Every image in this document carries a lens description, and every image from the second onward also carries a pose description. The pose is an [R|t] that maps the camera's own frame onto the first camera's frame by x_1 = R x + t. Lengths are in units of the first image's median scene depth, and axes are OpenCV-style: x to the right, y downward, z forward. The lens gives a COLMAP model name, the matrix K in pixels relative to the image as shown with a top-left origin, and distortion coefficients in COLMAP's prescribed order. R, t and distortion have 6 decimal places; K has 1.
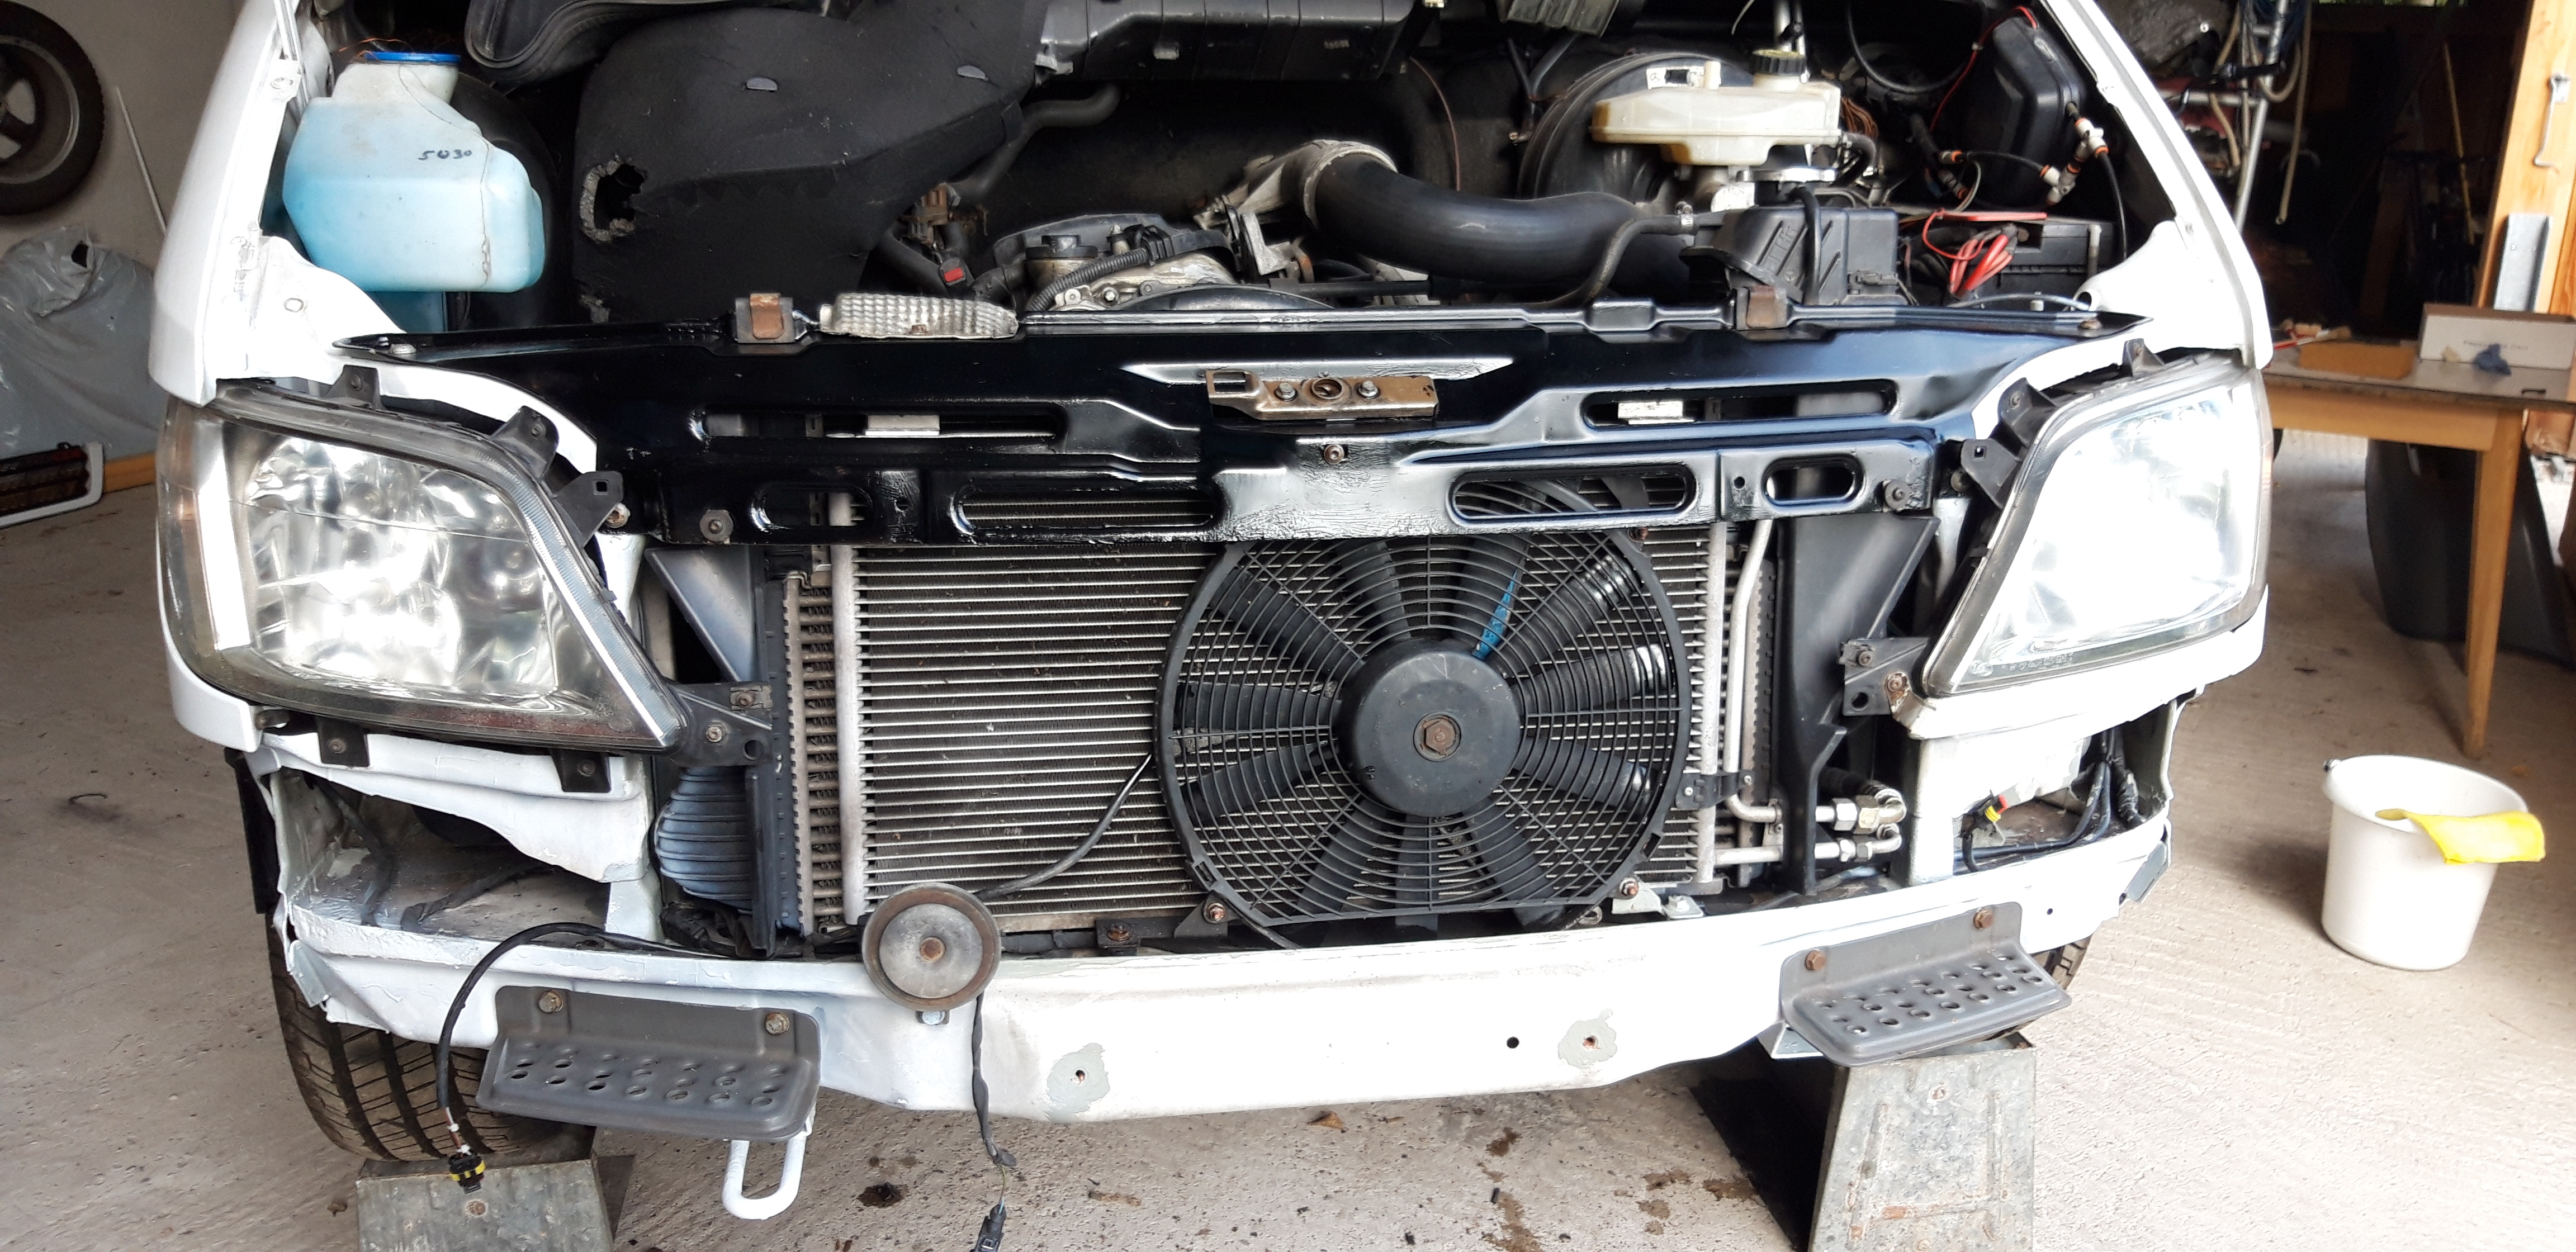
lens RADIAL K [[2022.3, 0, 1296.8], [0, 2022.3, 665.2], [0, 0, 1]] dist [0.074854, -0.141770]
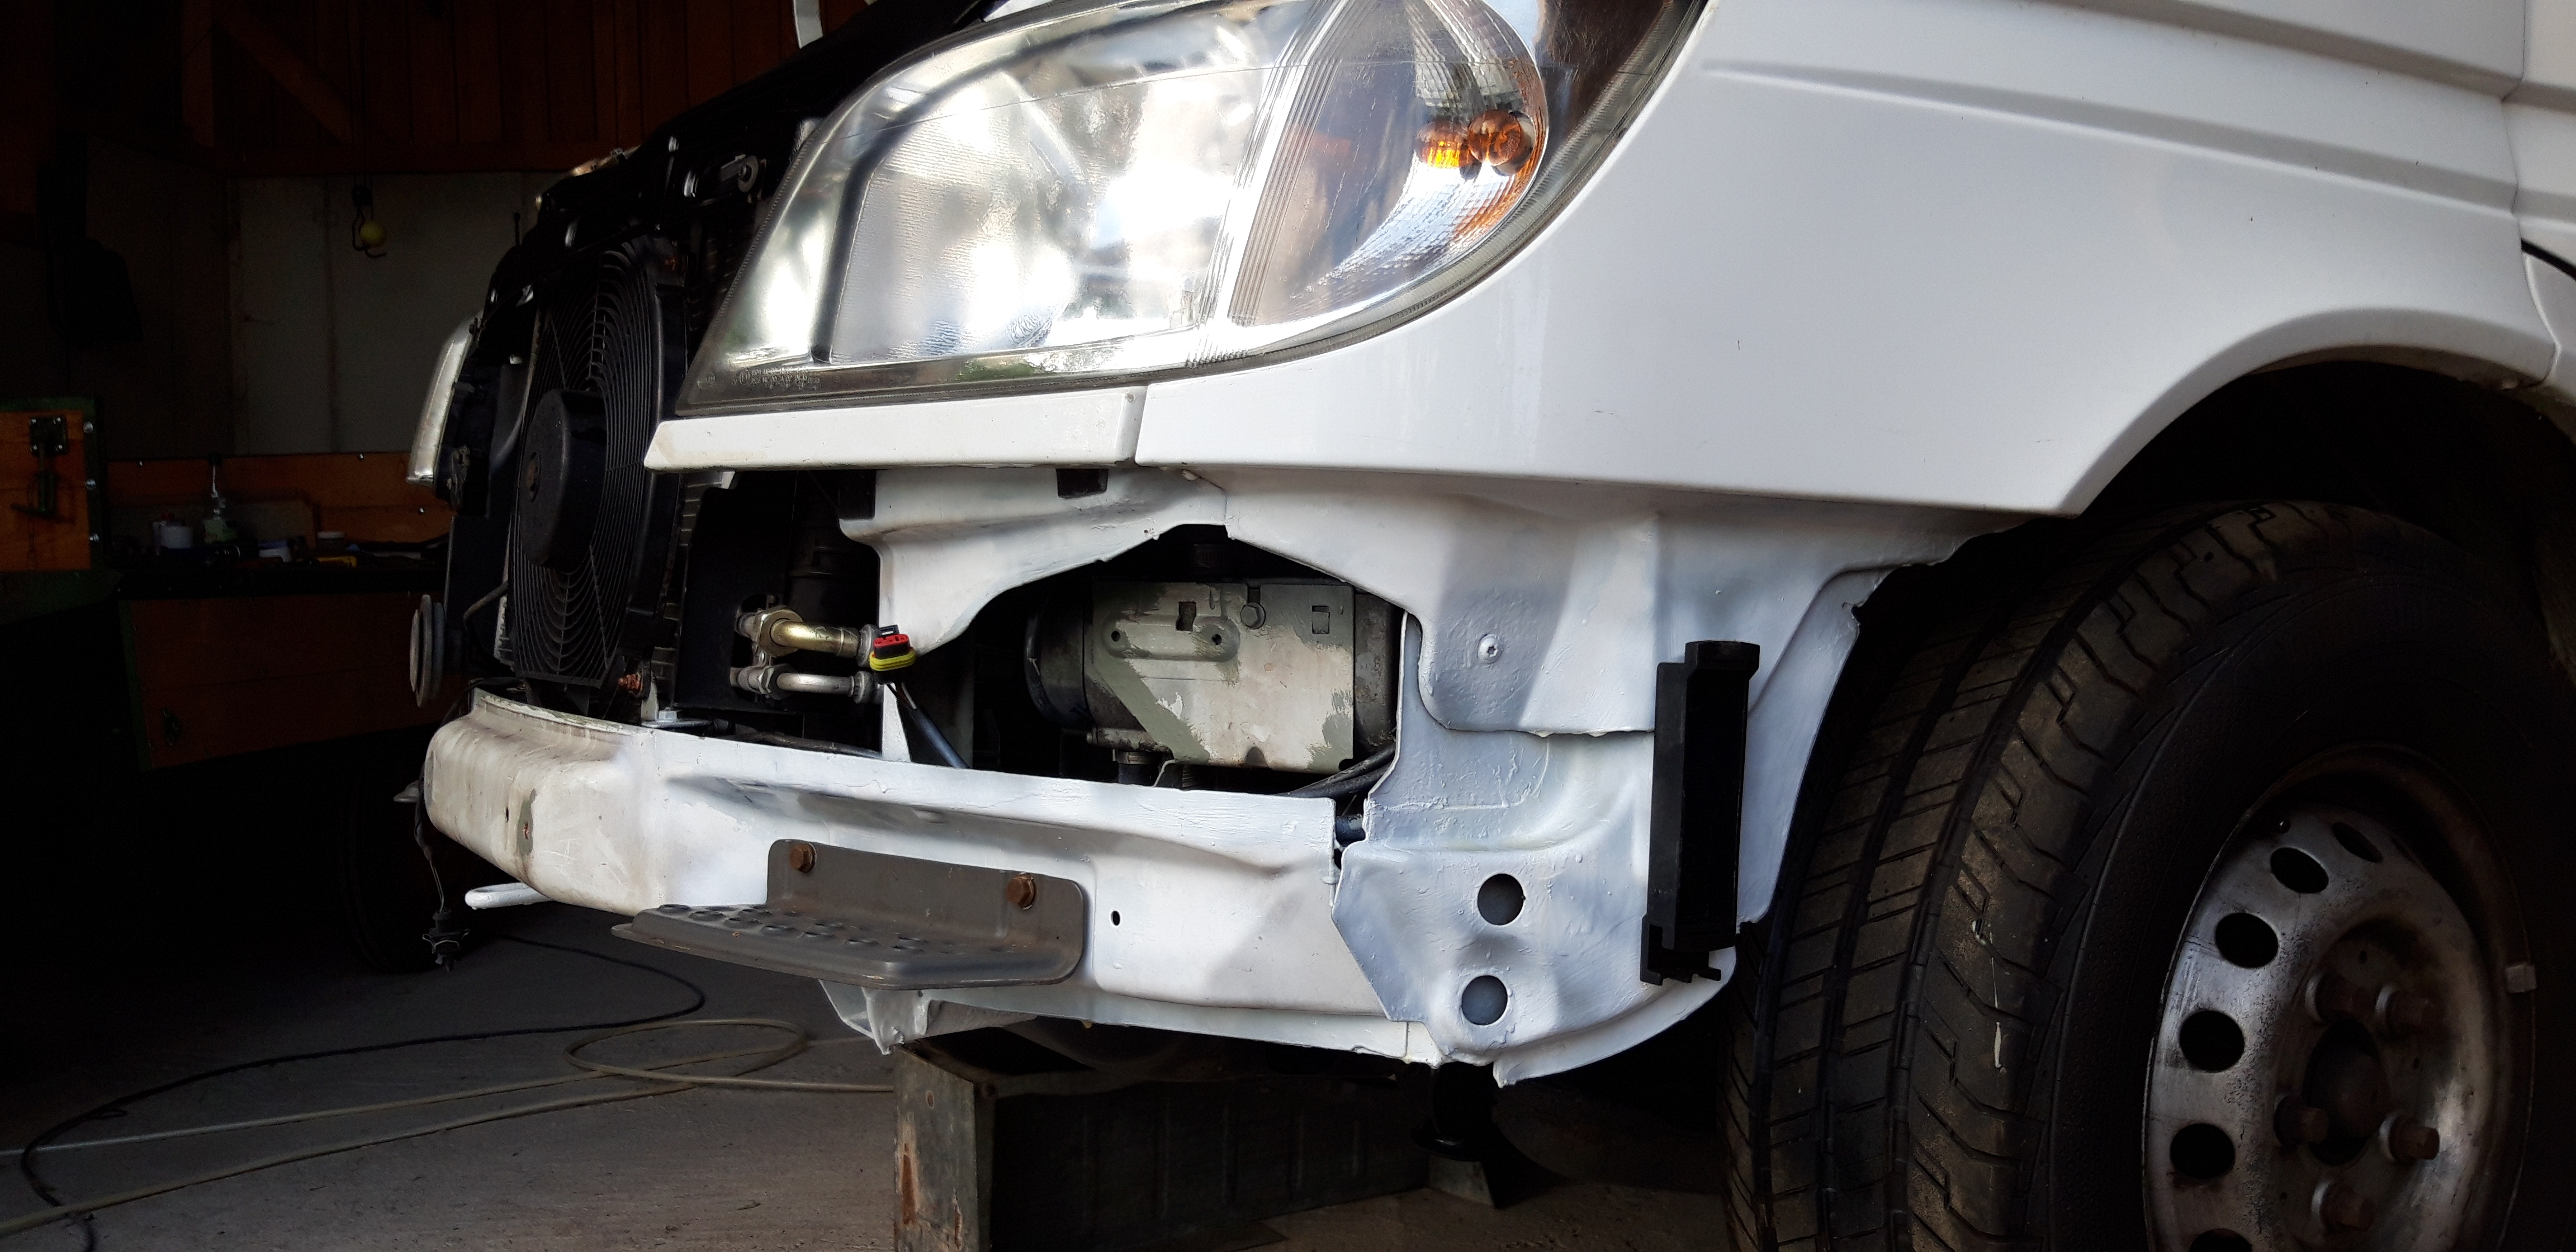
lens RADIAL K [[2022.3, 0, 1296.8], [0, 2022.3, 665.2], [0, 0, 1]] dist [0.074854, -0.141770]
pose [[0.383247, 0.027897, -0.923225, 1.057893], [-0.287609, 0.953455, -0.090581, 0.101178], [0.877726, 0.300242, 0.373432, 0.913406]]
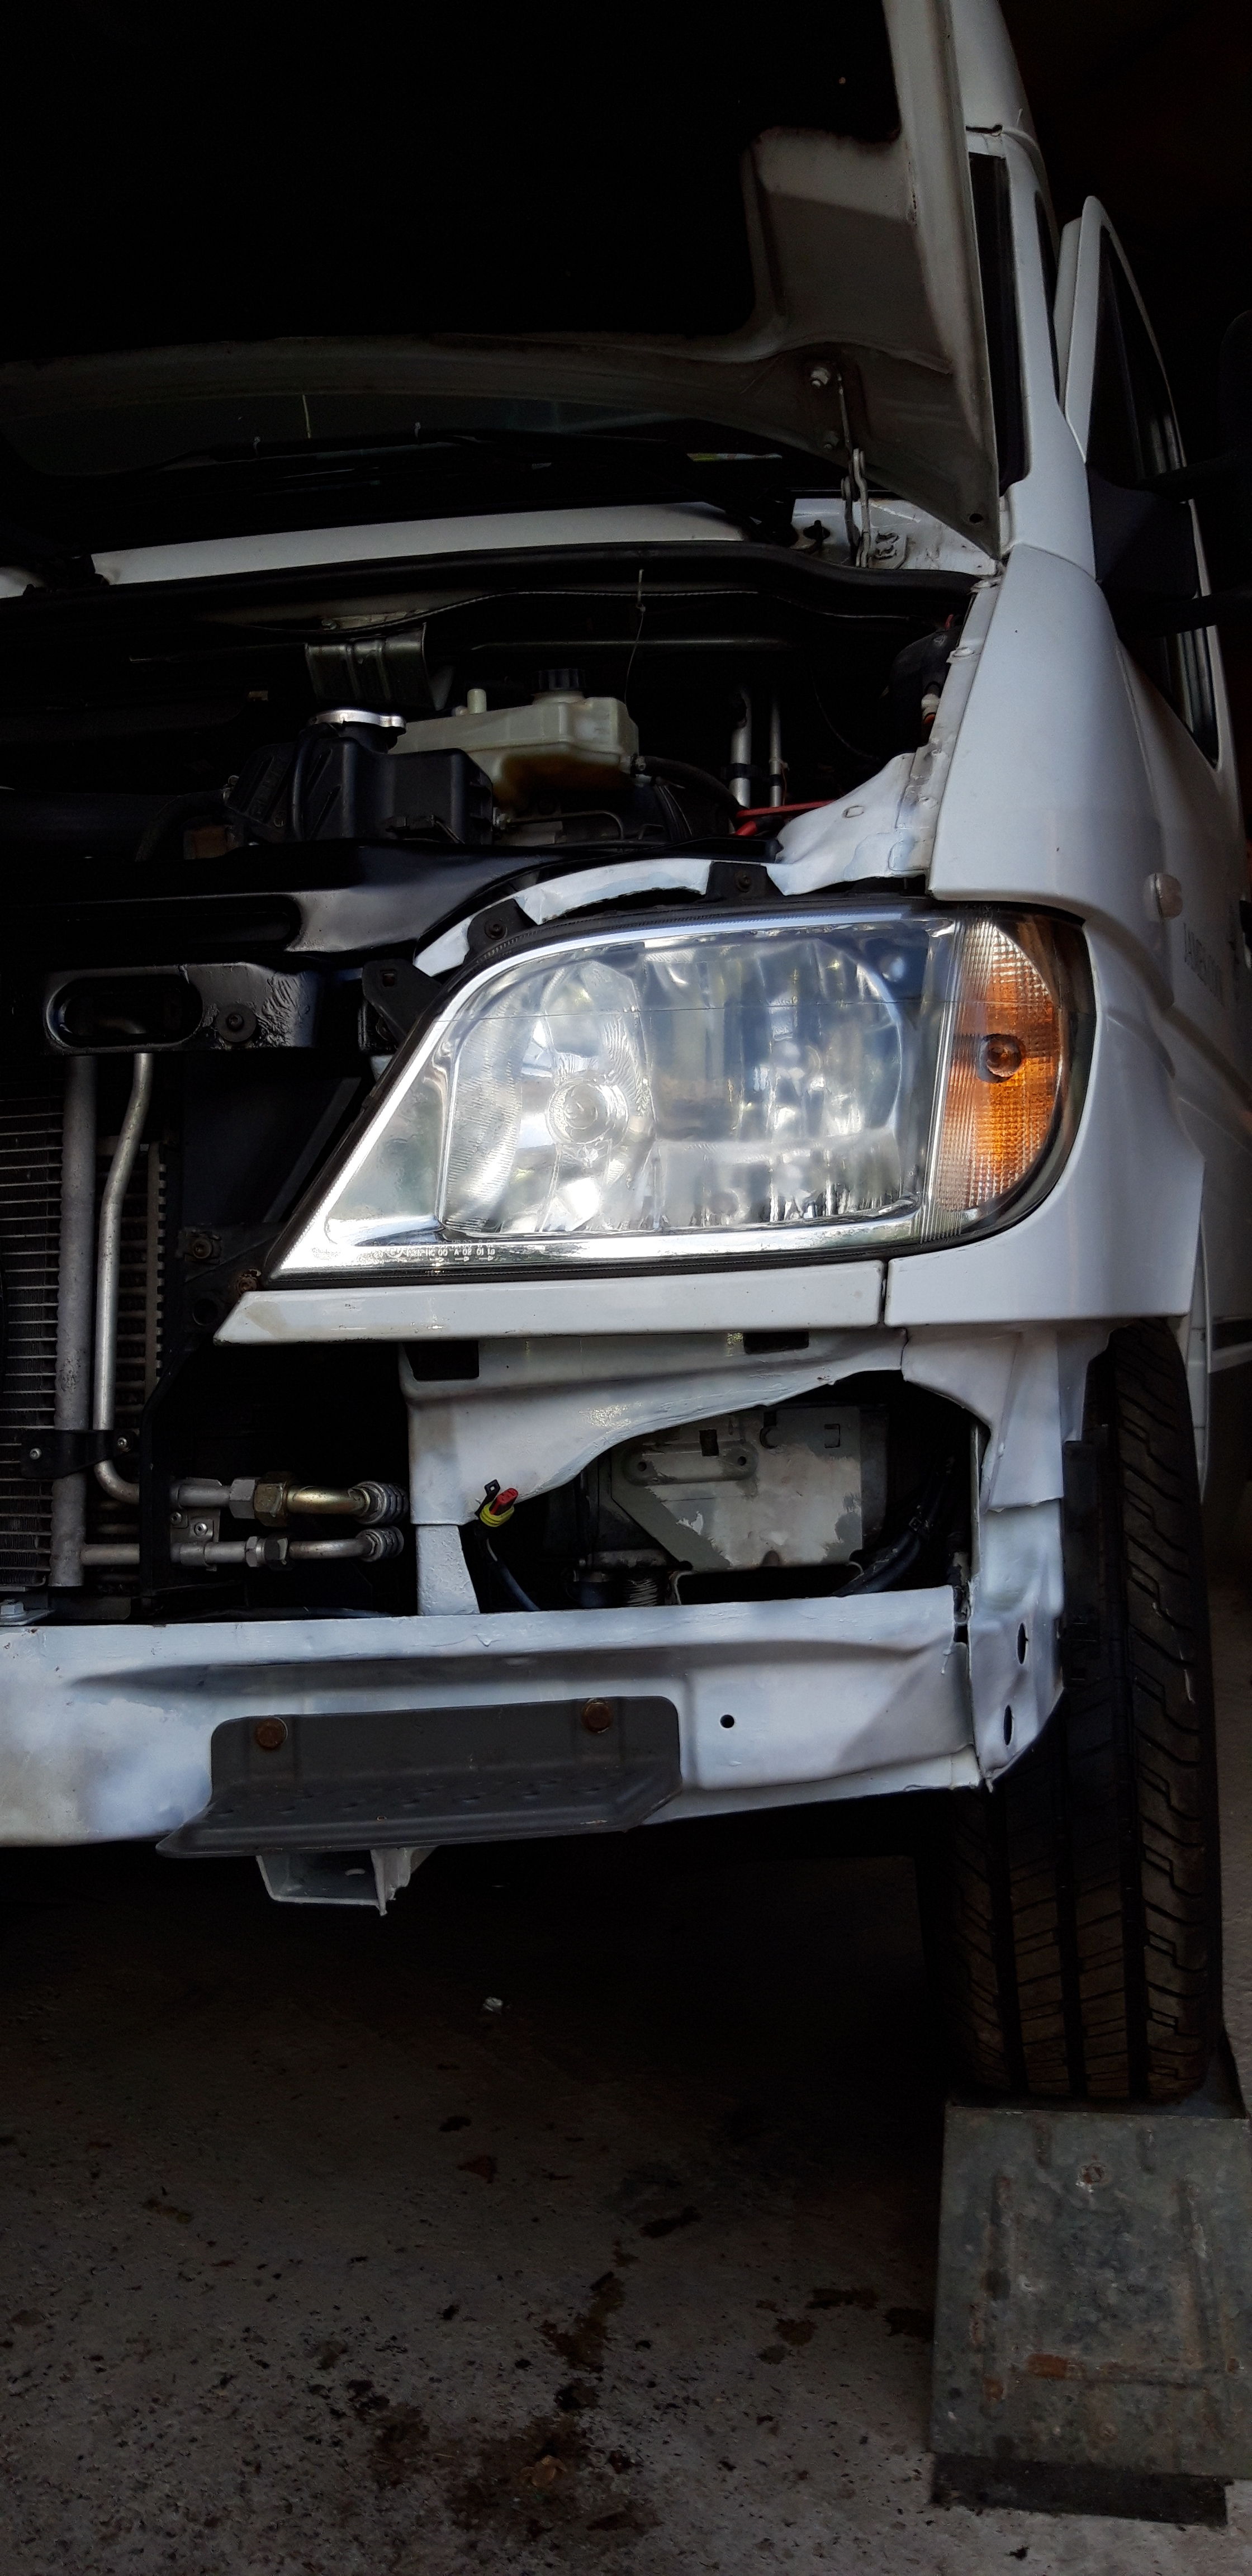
lens RADIAL K [[2022.3, 0, 614.6], [0, 2022.3, 1294.2], [0, 0, 1]] dist [0.074854, -0.141770]
pose [[0.922451, -0.031888, -0.384795, 0.673756], [-0.075837, 0.962209, -0.261540, 0.184550], [0.378594, 0.270440, 0.885172, 0.416439]]
